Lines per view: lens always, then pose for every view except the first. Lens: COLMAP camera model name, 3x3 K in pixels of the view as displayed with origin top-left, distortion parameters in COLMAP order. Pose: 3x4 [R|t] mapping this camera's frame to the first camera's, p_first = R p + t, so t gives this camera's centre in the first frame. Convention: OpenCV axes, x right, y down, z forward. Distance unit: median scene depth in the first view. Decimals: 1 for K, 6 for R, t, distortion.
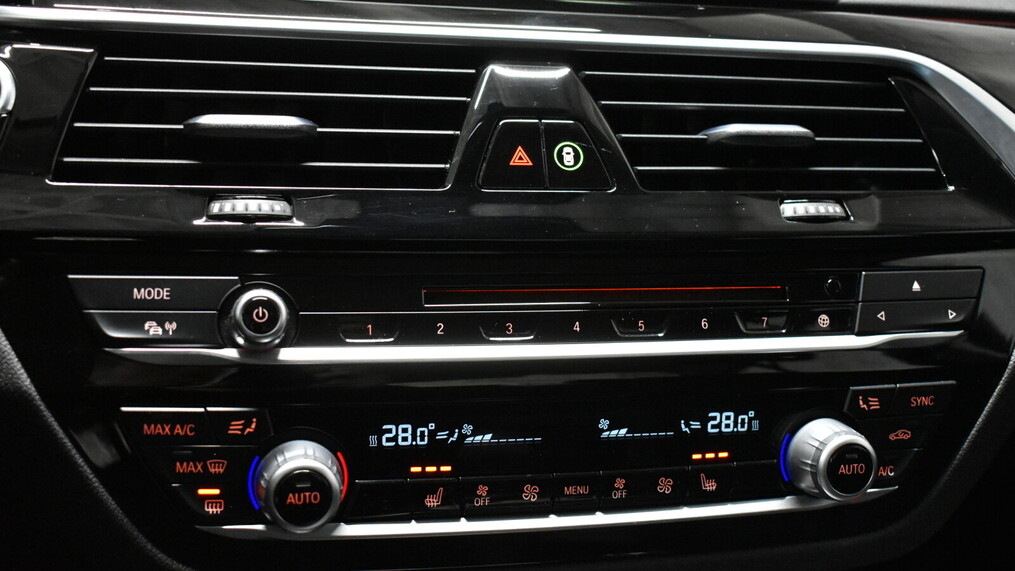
lens RADIAL K [[1205.2, 0, 505.3], [0, 1205.2, 277.0], [0, 0, 1]] dist [-0.048131, 0.000000]
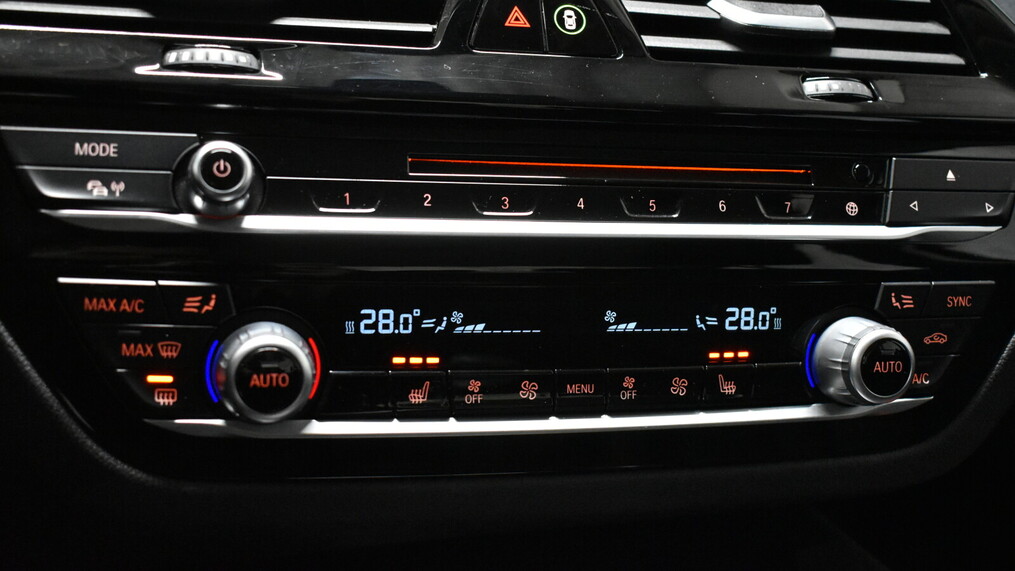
lens RADIAL K [[1205.2, 0, 507.0], [0, 1205.2, 280.8], [0, 0, 1]] dist [-0.048131, 0.000000]
pose [[0.999485, 0.002820, 0.031966, -0.023704], [-0.001907, 0.999591, -0.028542, 0.126679], [-0.032033, 0.028466, 0.999081, 0.120670]]
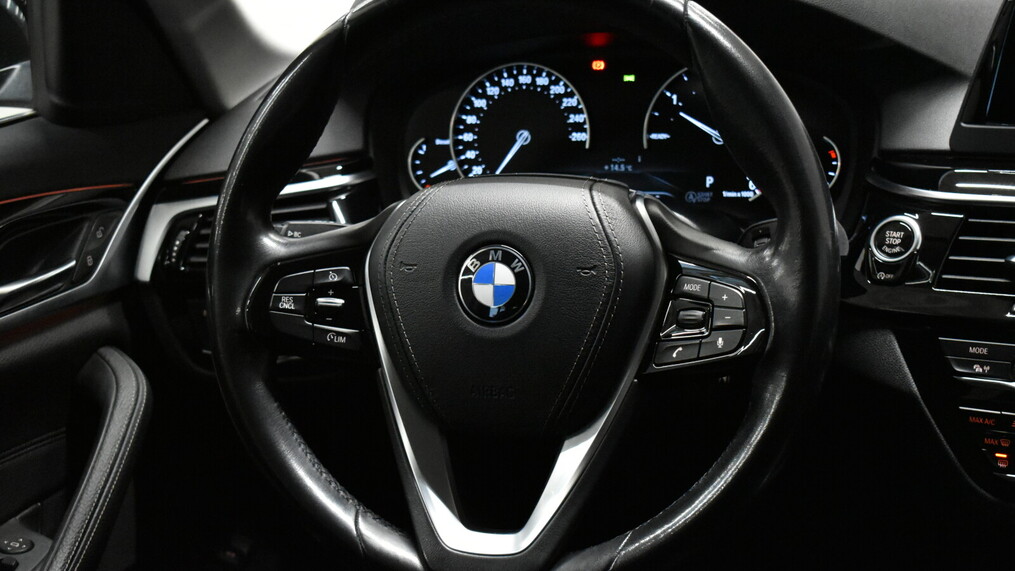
lens RADIAL K [[1747.2, 0, 512.0], [0, 1747.2, 285.1], [0, 0, 1]] dist [-0.049887, 0.000000]
pose [[0.758558, 0.069309, -0.647910, 0.906946], [-0.042005, 0.997460, 0.057523, -0.211686], [0.650251, -0.016419, 0.759542, -1.555093]]
